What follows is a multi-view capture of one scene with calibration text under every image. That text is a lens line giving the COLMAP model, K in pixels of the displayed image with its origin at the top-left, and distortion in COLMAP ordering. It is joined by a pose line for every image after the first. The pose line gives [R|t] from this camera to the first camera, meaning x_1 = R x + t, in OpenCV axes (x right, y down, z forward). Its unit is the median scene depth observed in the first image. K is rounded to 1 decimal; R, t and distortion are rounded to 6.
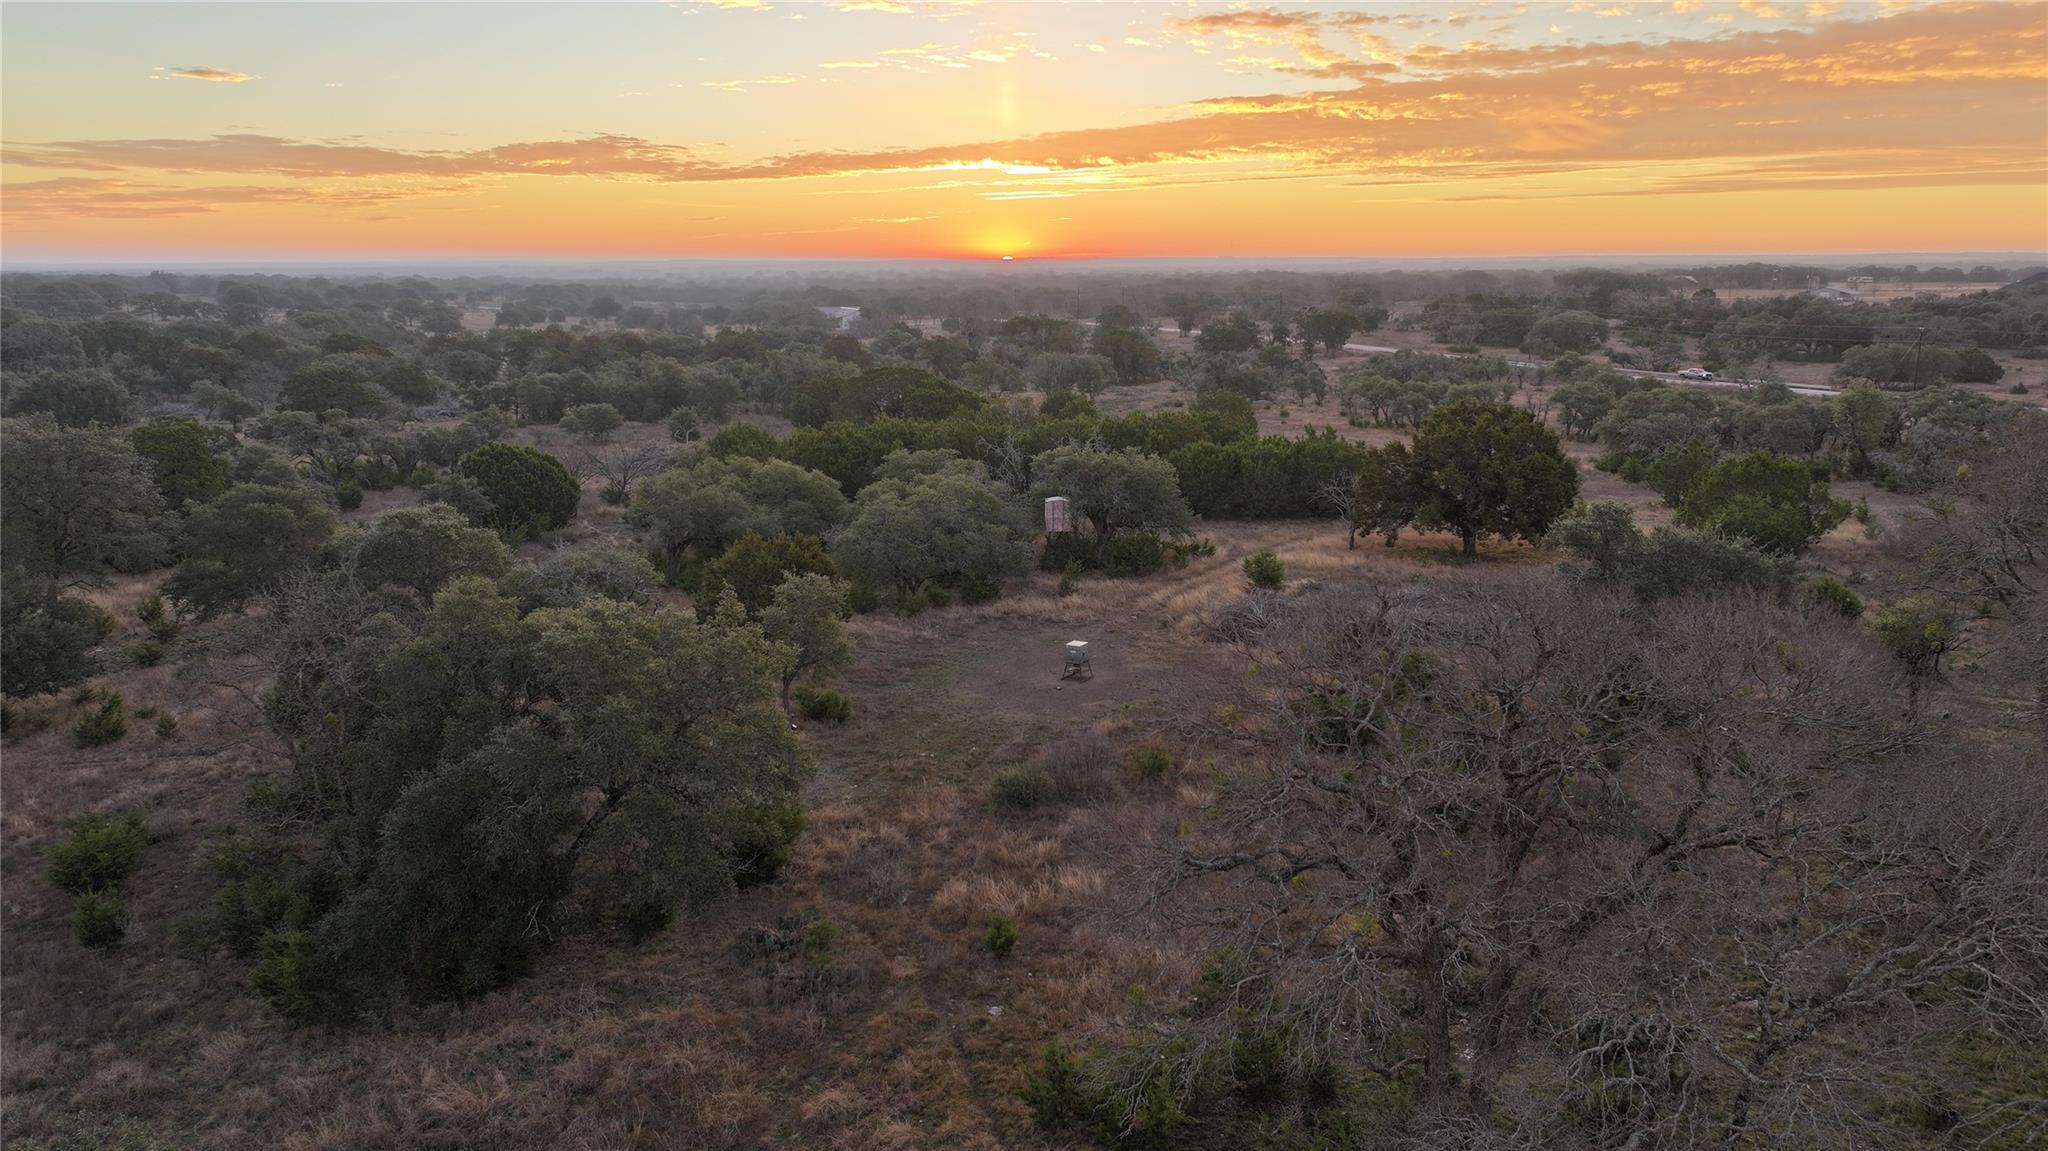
lens RADIAL K [[1469.1, 0, 1024.0], [0, 1469.1, 575.5], [0, 0, 1]] dist [0.000255, 0.009325]
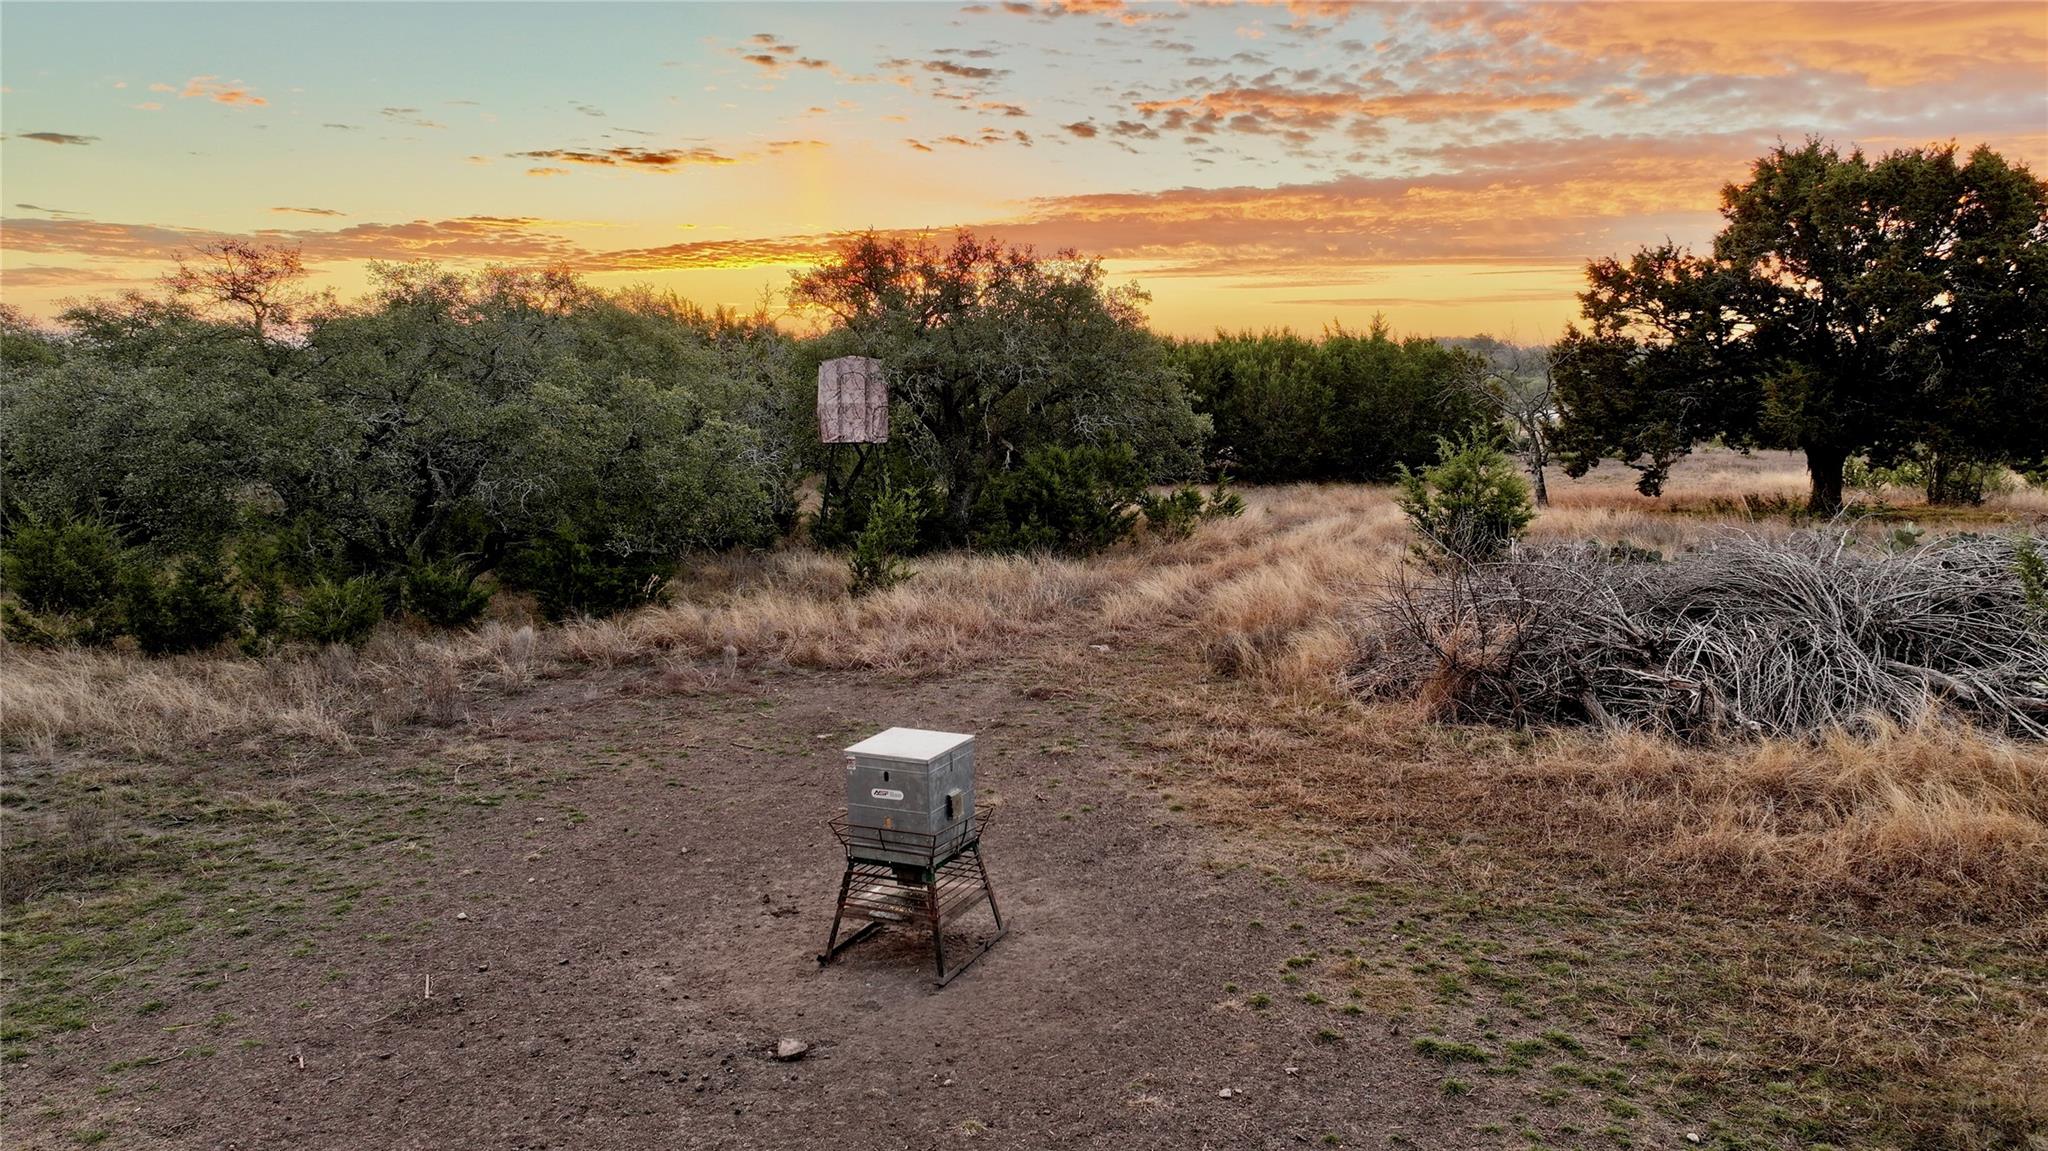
lens RADIAL K [[1469.1, 0, 1024.0], [0, 1469.1, 575.5], [0, 0, 1]] dist [0.000255, 0.009325]
pose [[0.993174, -0.010658, 0.116150, 0.024733], [0.018268, 0.997740, -0.064656, 0.031737], [-0.115199, 0.066337, 0.991125, 0.690688]]
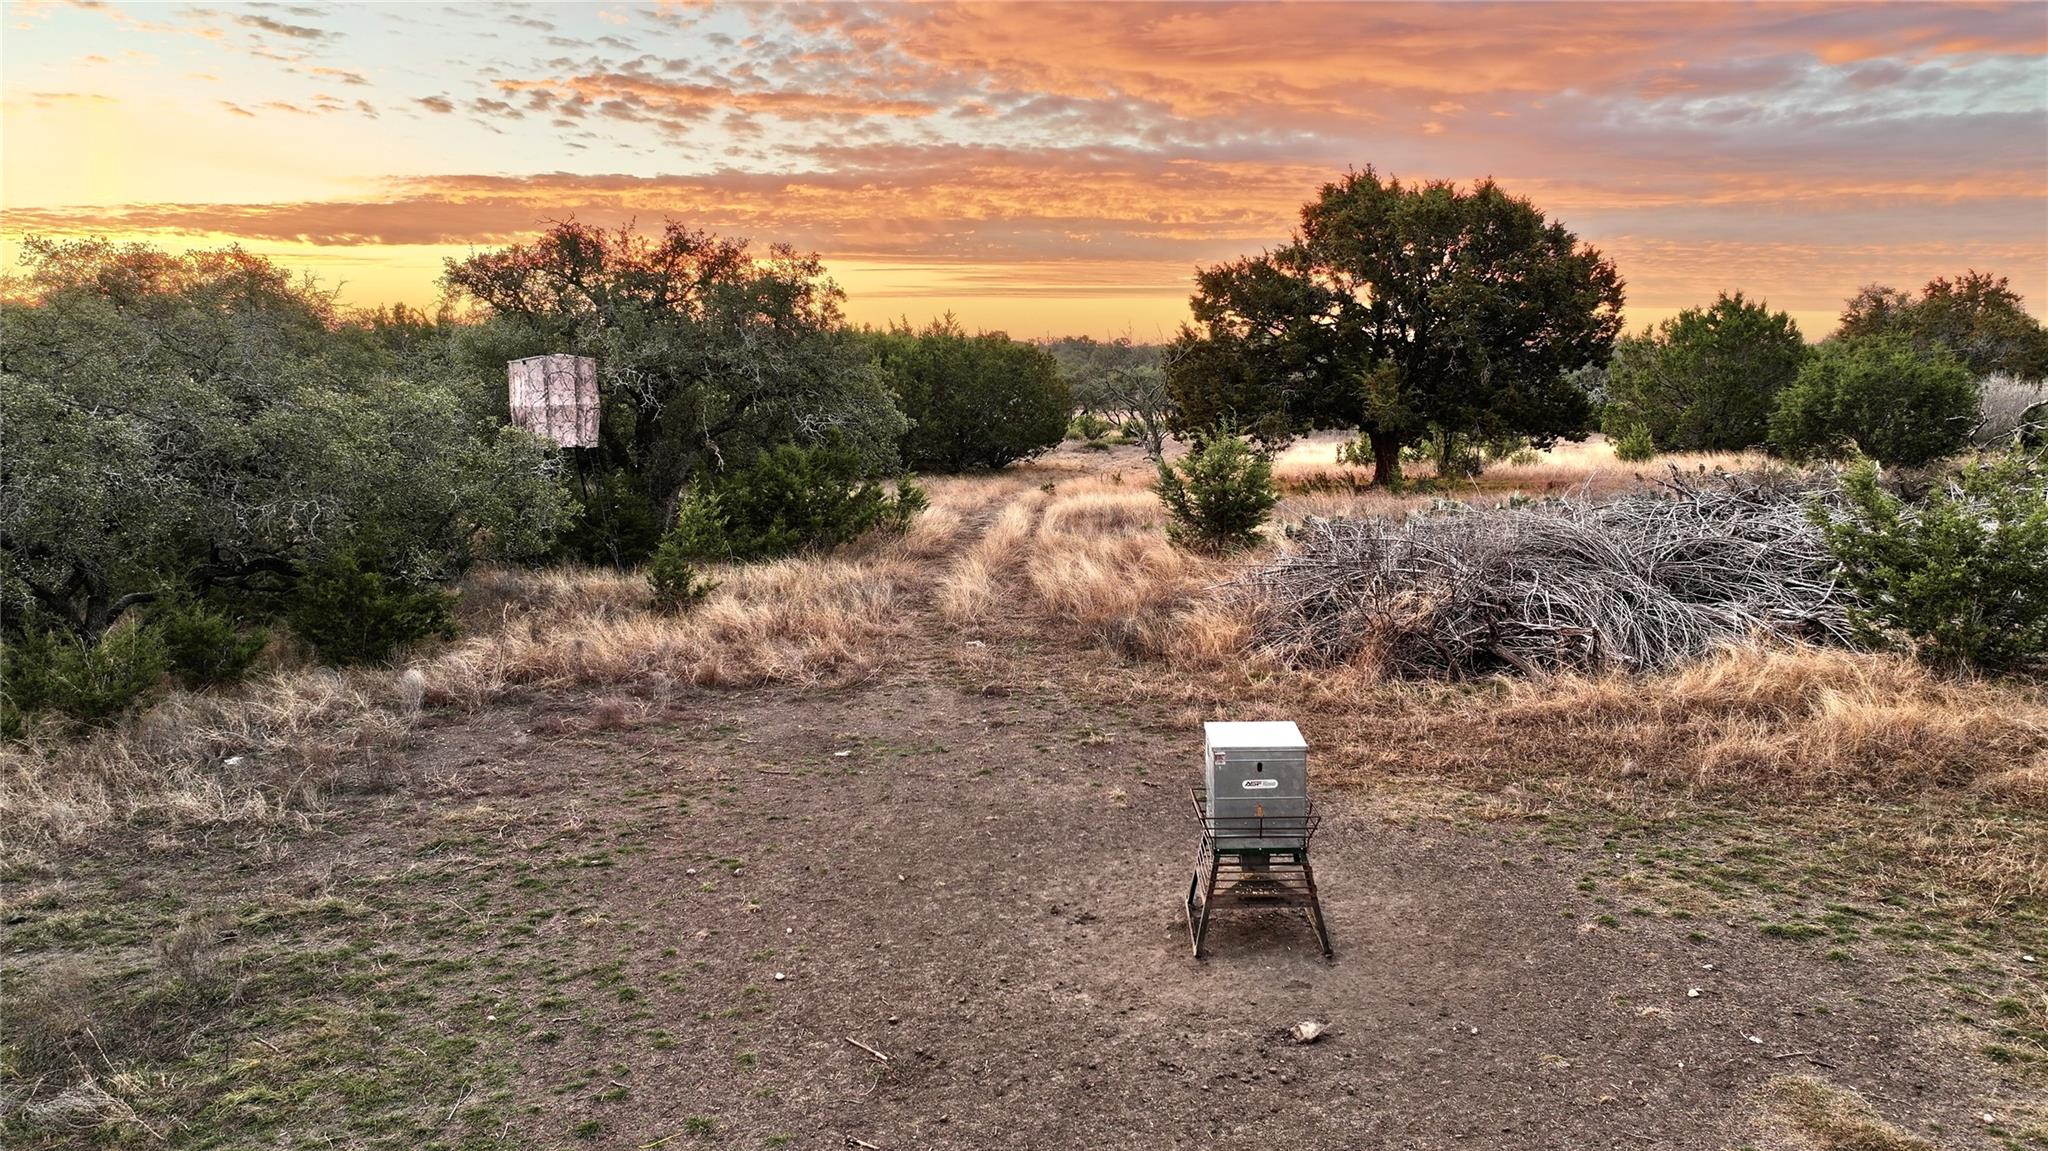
lens RADIAL K [[1468.3, 0, 1046.5], [0, 1468.3, 570.1], [0, 0, 1]] dist [0.004210, -0.000510]
pose [[0.860066, -0.067145, 0.505745, -0.061438], [0.100364, 0.994198, -0.038685, 0.025724], [-0.500214, 0.084030, 0.861815, 0.714996]]
